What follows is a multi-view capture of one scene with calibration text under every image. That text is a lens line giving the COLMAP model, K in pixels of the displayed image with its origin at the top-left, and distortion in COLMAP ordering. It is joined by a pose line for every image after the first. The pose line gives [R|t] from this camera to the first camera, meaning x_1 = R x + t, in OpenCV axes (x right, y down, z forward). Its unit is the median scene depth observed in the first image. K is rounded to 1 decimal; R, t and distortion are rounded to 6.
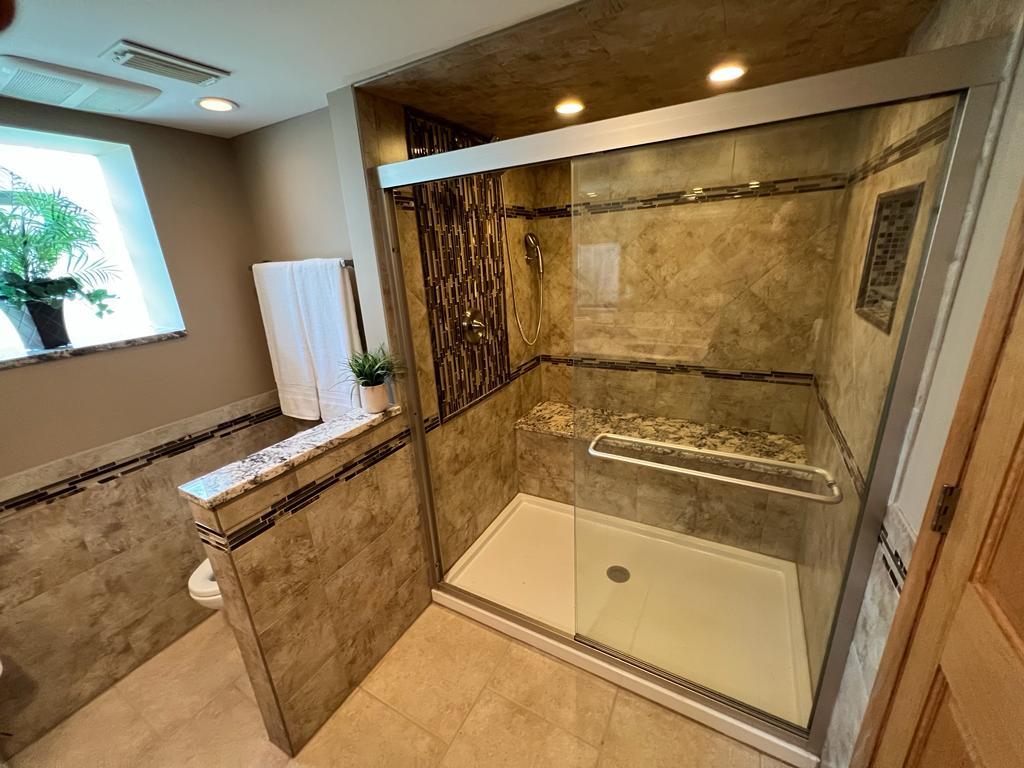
lens RADIAL K [[411.1, 0, 507.6], [0, 411.1, 382.4], [0, 0, 1]] dist [-0.001470, 0.000003]
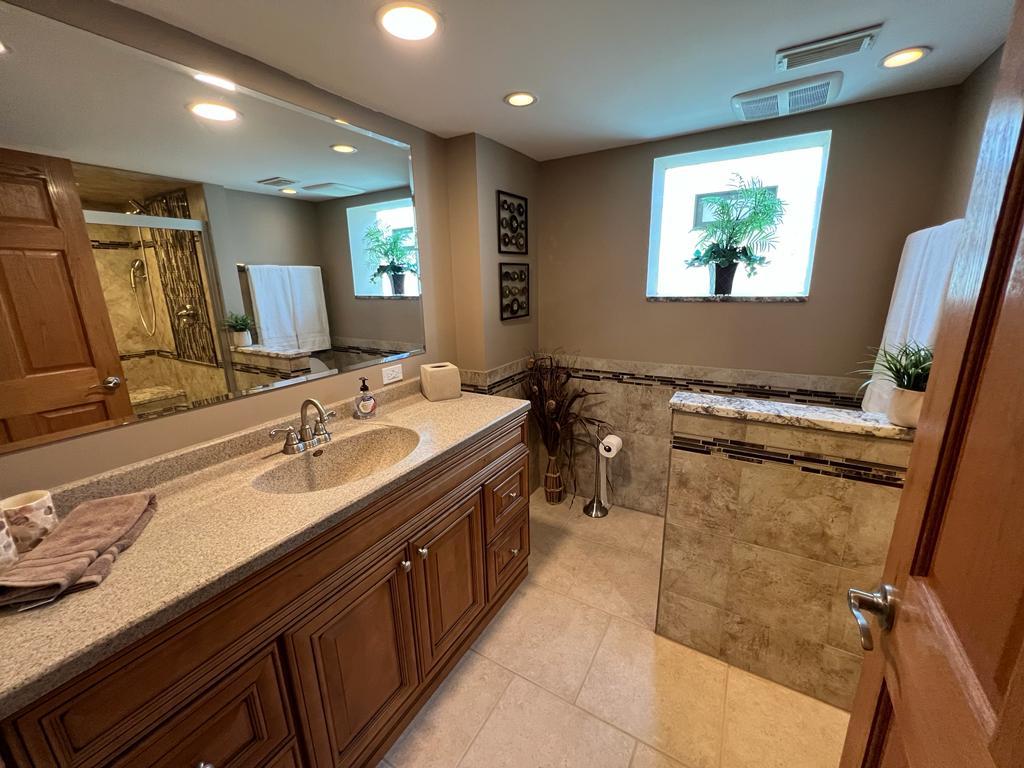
lens RADIAL K [[411.1, 0, 507.6], [0, 411.1, 382.4], [0, 0, 1]] dist [-0.001470, 0.000003]
pose [[-0.033843, 0.298552, -0.953793, 0.400833], [-0.279416, 0.913458, 0.295841, -0.020133], [0.959574, 0.276517, 0.052506, 0.261815]]
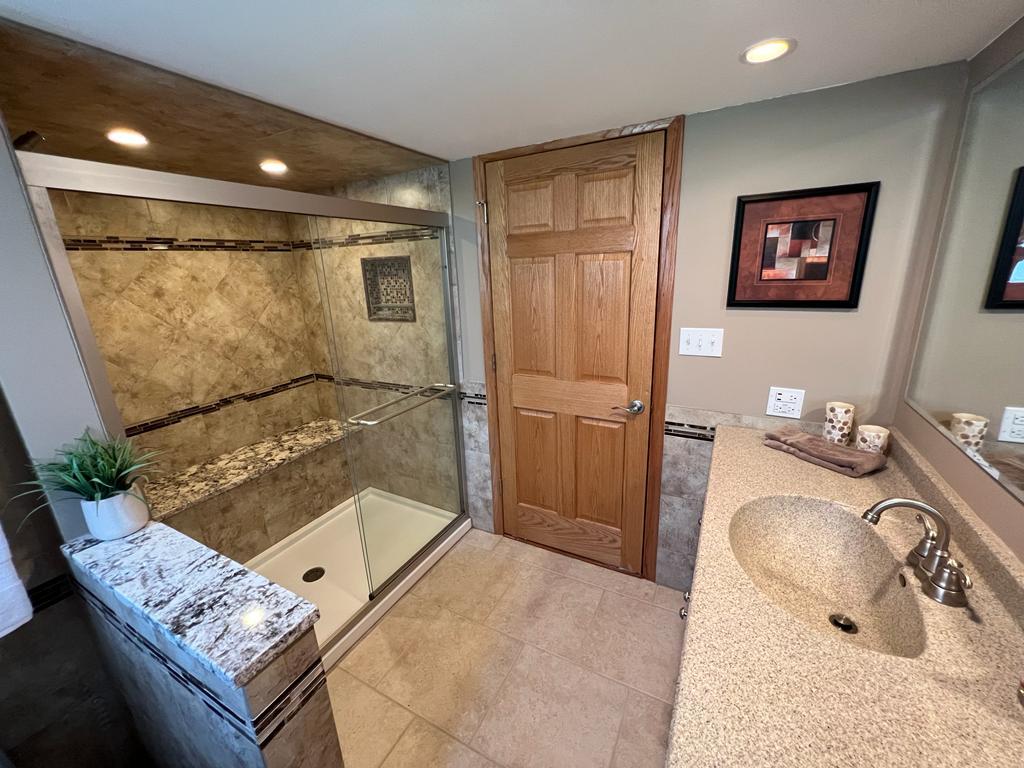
lens RADIAL K [[411.1, 0, 507.6], [0, 411.1, 382.4], [0, 0, 1]] dist [-0.001470, 0.000003]
pose [[-0.006671, -0.215649, 0.976448, -0.914351], [0.345398, 0.915875, 0.204631, -0.067862], [-0.938433, 0.338628, 0.068375, 0.347778]]
